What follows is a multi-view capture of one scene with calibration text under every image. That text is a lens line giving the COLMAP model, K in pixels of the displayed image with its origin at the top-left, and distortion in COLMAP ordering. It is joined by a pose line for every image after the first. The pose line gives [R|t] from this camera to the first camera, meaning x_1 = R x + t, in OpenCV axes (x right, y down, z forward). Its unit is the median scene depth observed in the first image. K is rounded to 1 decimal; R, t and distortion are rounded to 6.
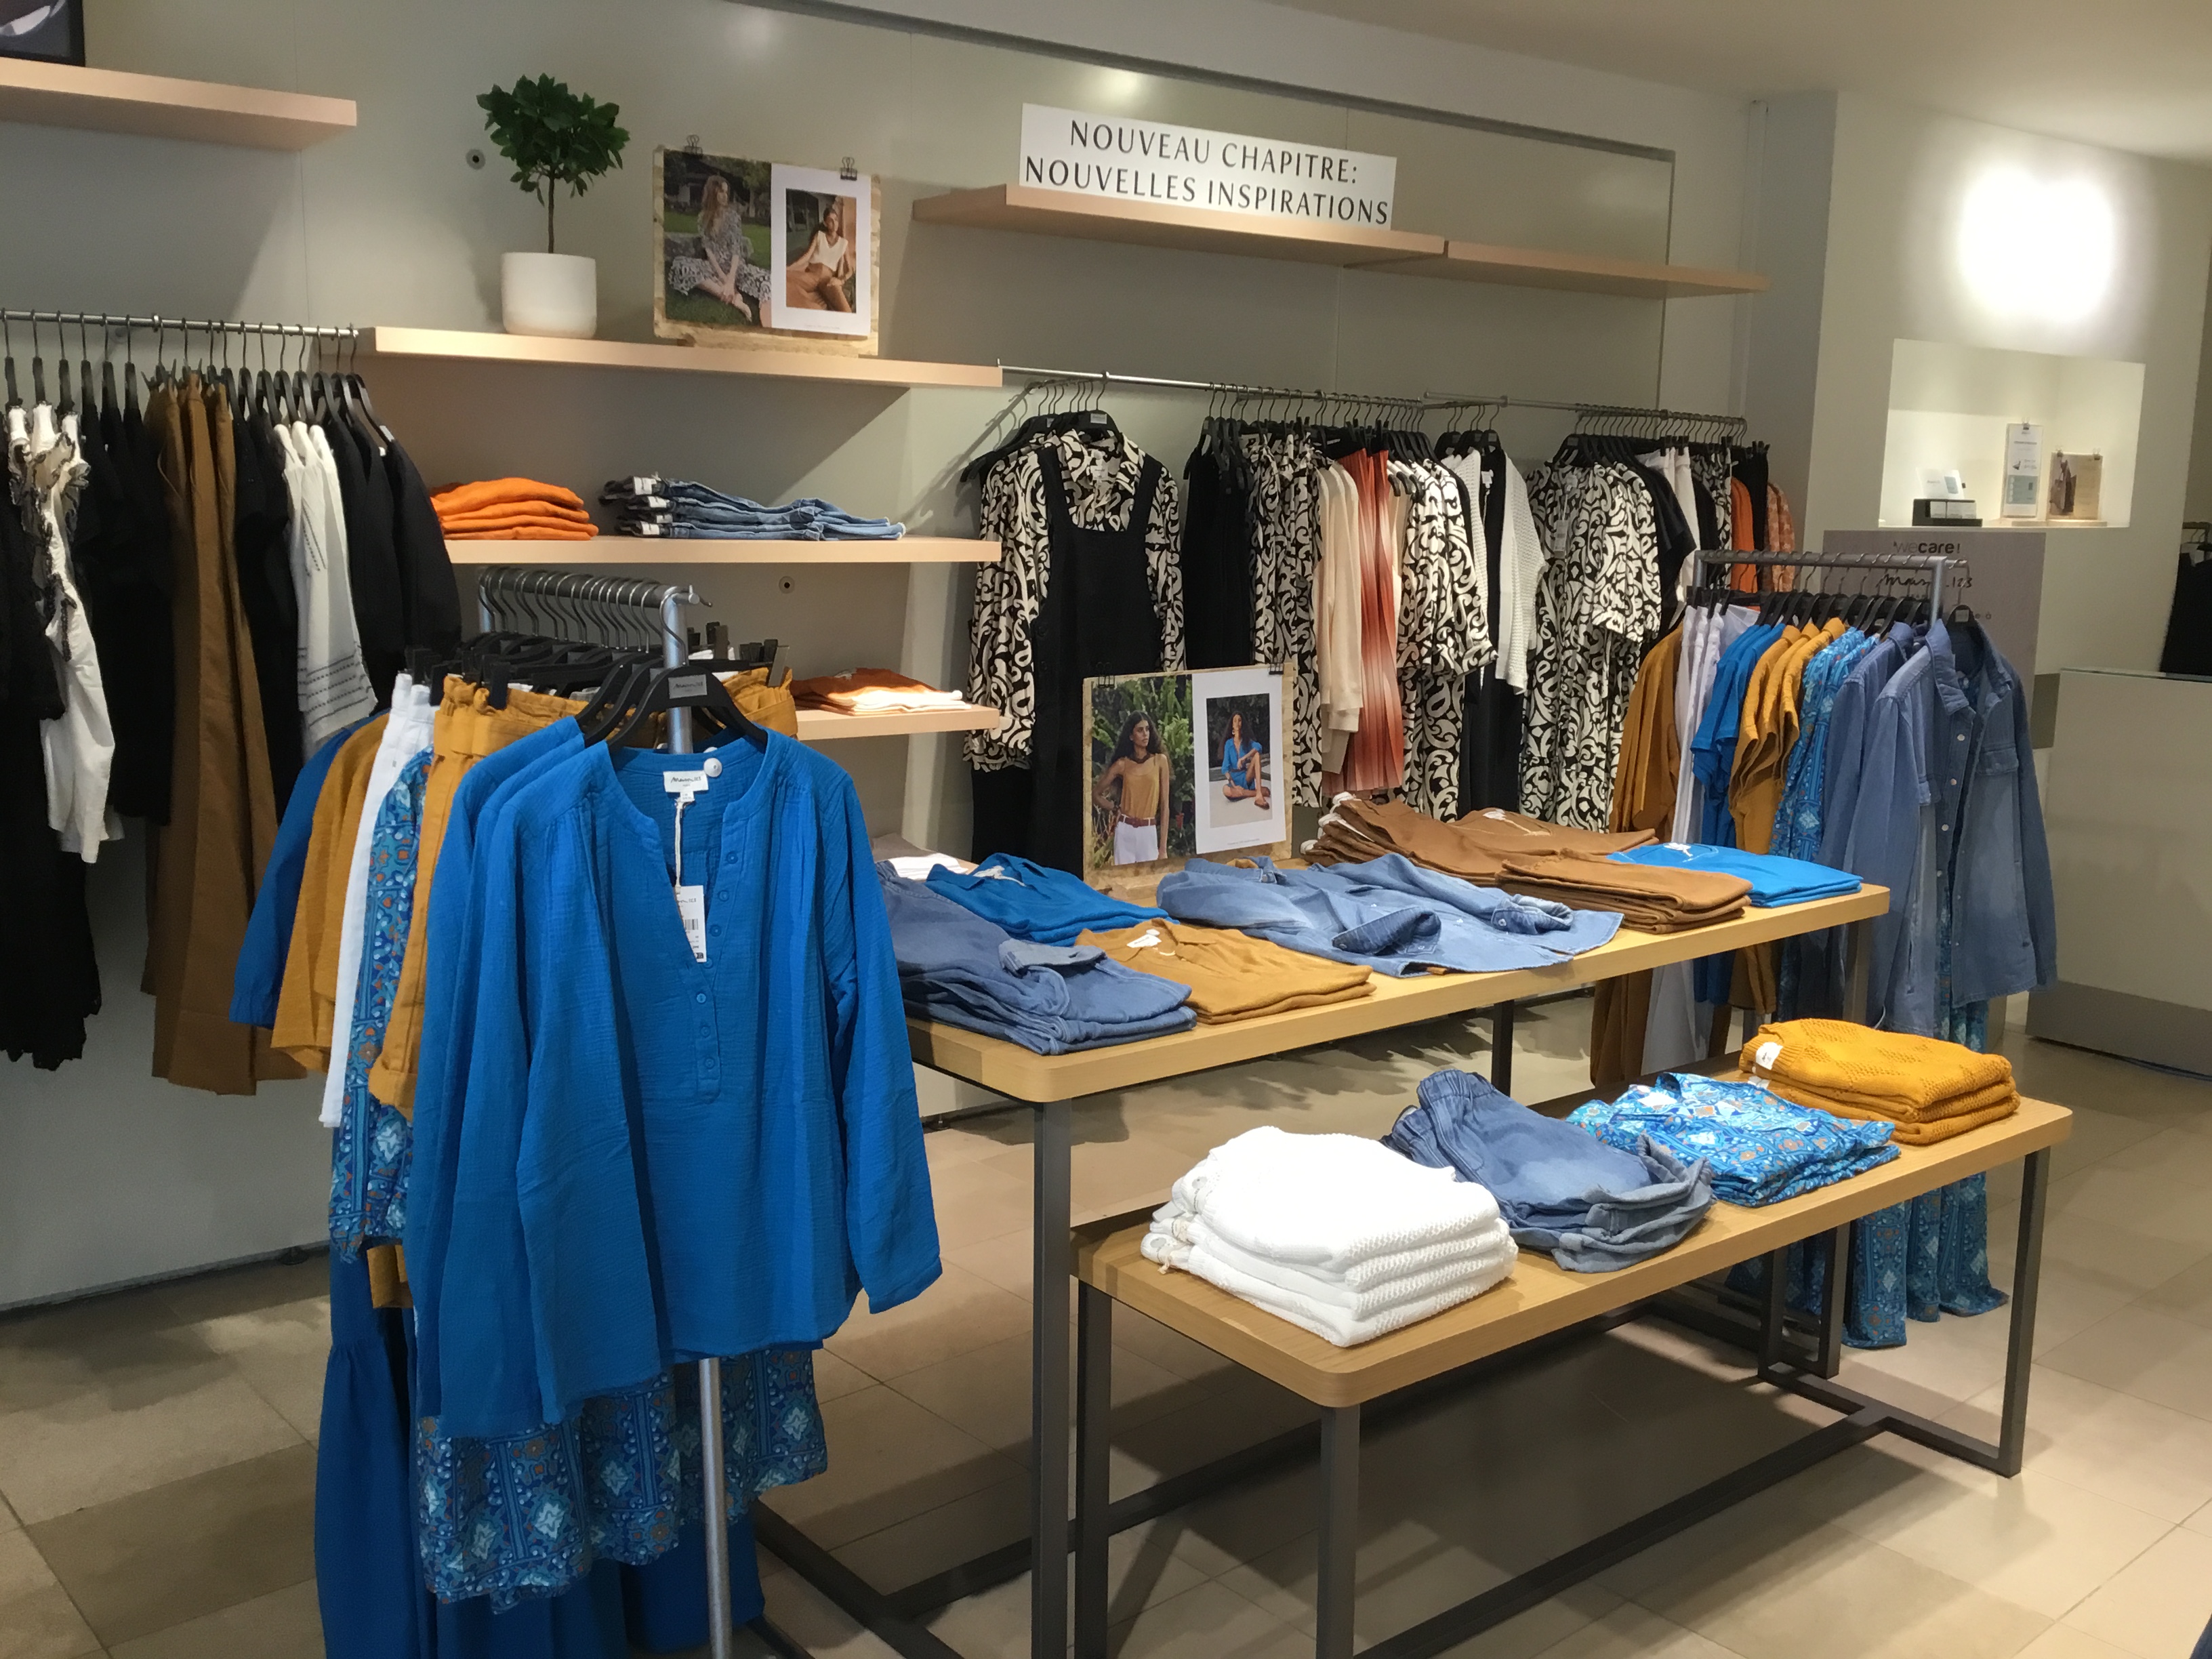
lens RADIAL K [[2074.9, 0, 1106.0], [0, 2074.9, 829.5], [0, 0, 1]] dist [0.012909, 0.004493]
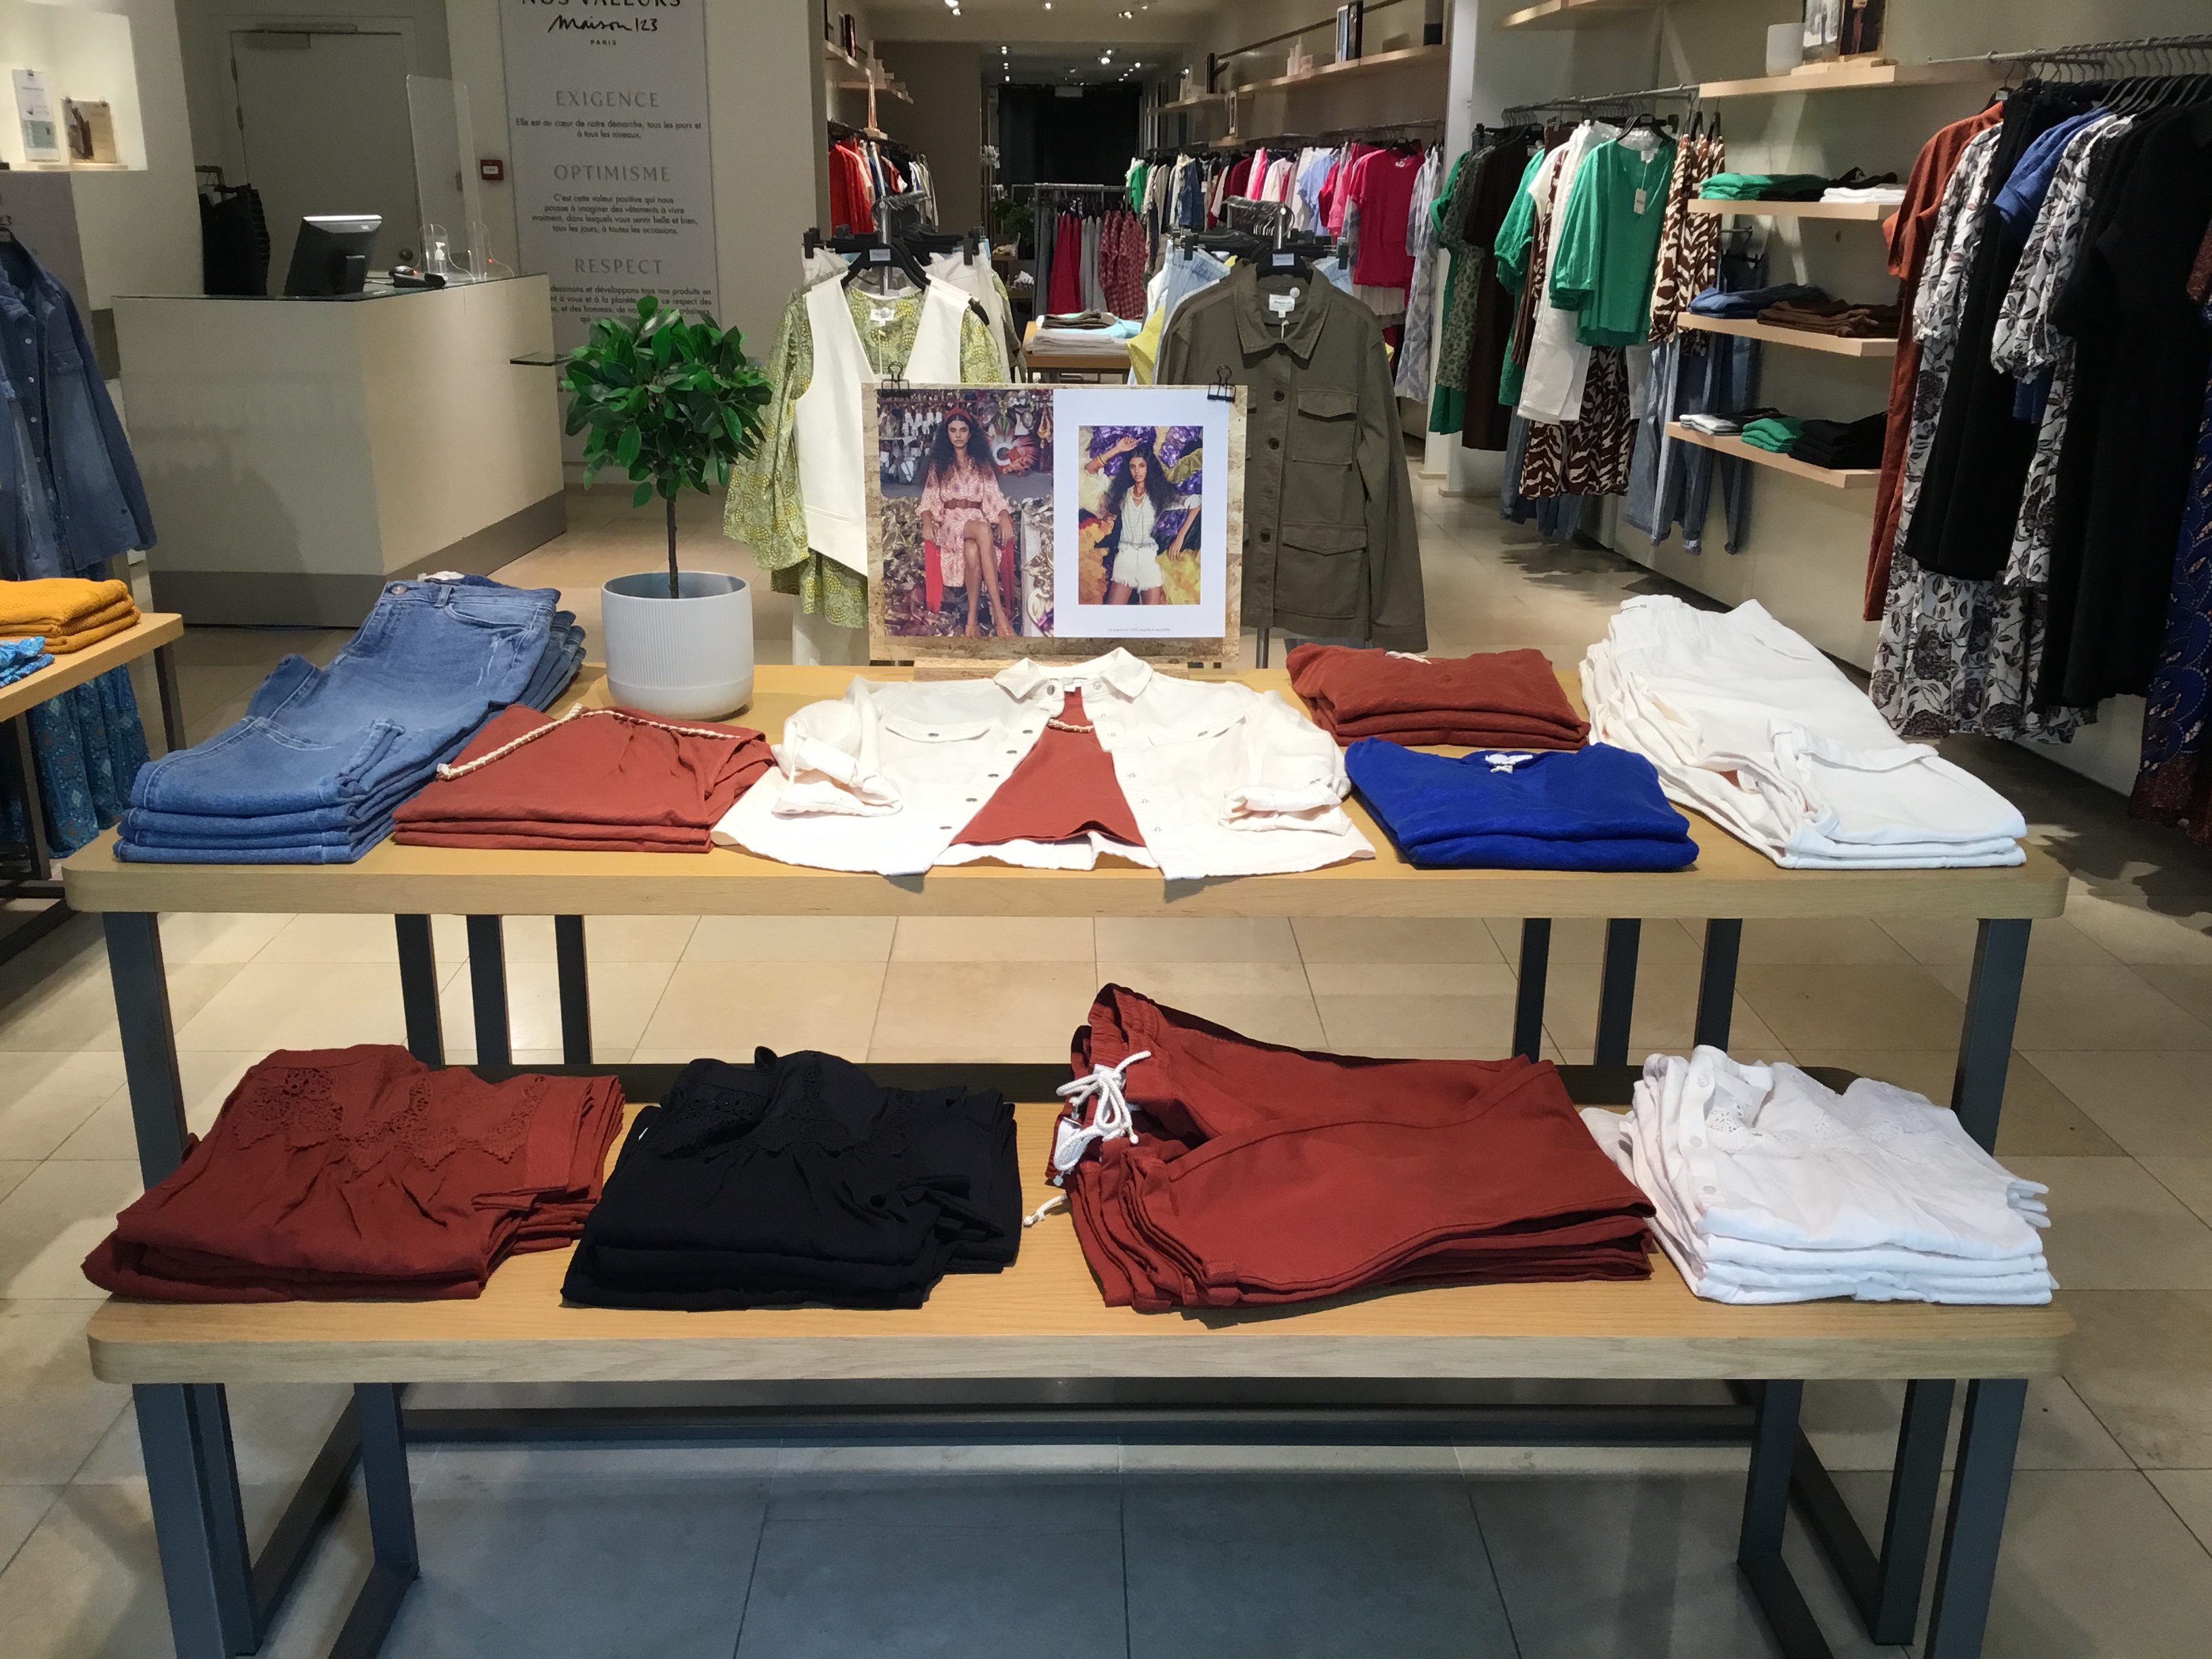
lens RADIAL K [[2018.5, 0, 1106.0], [0, 2018.5, 829.5], [0, 0, 1]] dist [-0.000766, -0.005887]
pose [[0.645317, -0.249628, 0.721977, -0.048543], [0.126487, 0.966973, 0.221280, 0.024237], [-0.753370, -0.051475, 0.655579, -0.121364]]
